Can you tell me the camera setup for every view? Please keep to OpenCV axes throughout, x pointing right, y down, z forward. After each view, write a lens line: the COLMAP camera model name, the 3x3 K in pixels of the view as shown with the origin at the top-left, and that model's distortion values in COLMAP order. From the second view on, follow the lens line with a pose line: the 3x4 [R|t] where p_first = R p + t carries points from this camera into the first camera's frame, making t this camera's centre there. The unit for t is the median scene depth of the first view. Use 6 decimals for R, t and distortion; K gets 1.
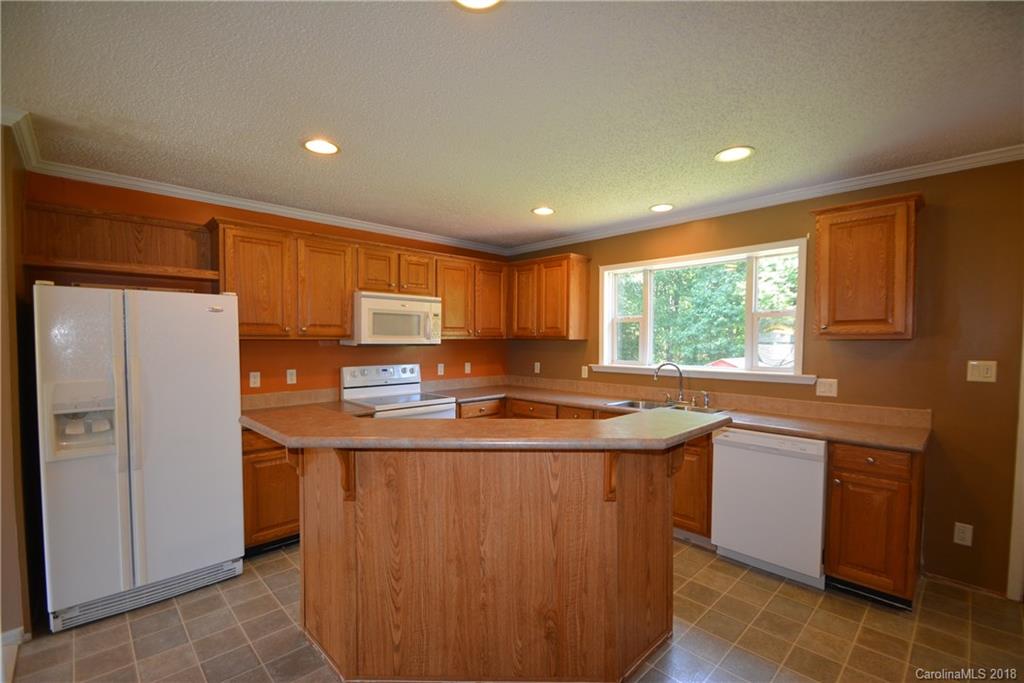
lens RADIAL K [[451.2, 0, 508.4], [0, 451.2, 351.0], [0, 0, 1]] dist [0.000563, -0.006237]
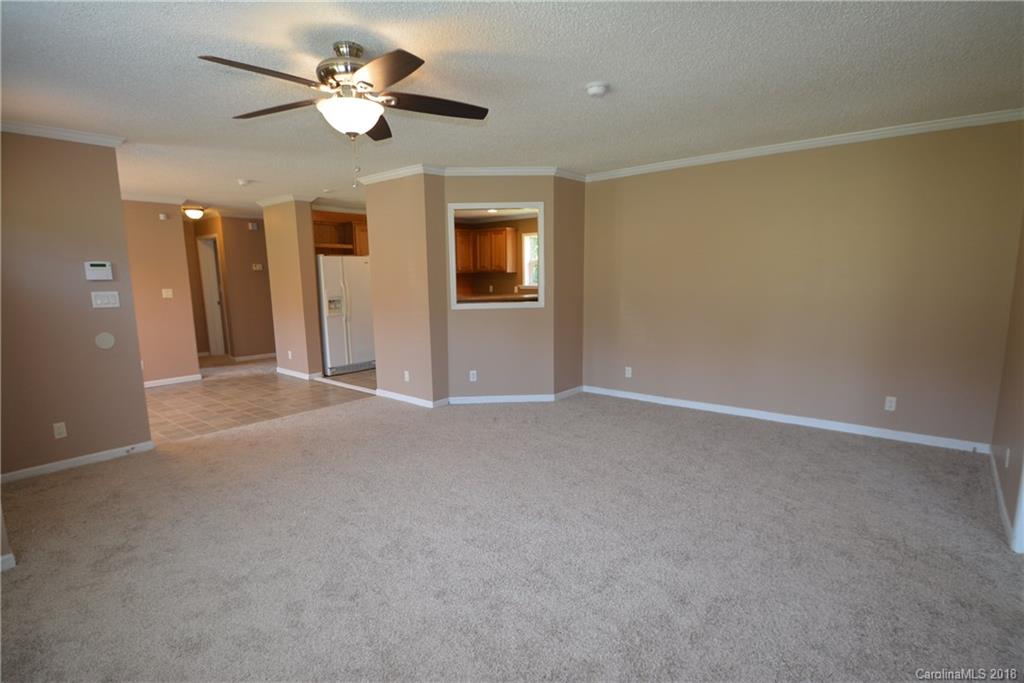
lens RADIAL K [[475.7, 0, 509.5], [0, 475.7, 345.7], [0, 0, 1]] dist [-0.022030, -0.000391]
pose [[0.994232, -0.033611, 0.101847, -0.087960], [0.021139, 0.992410, 0.121146, 0.047698], [-0.105145, -0.118295, 0.987396, -1.256655]]
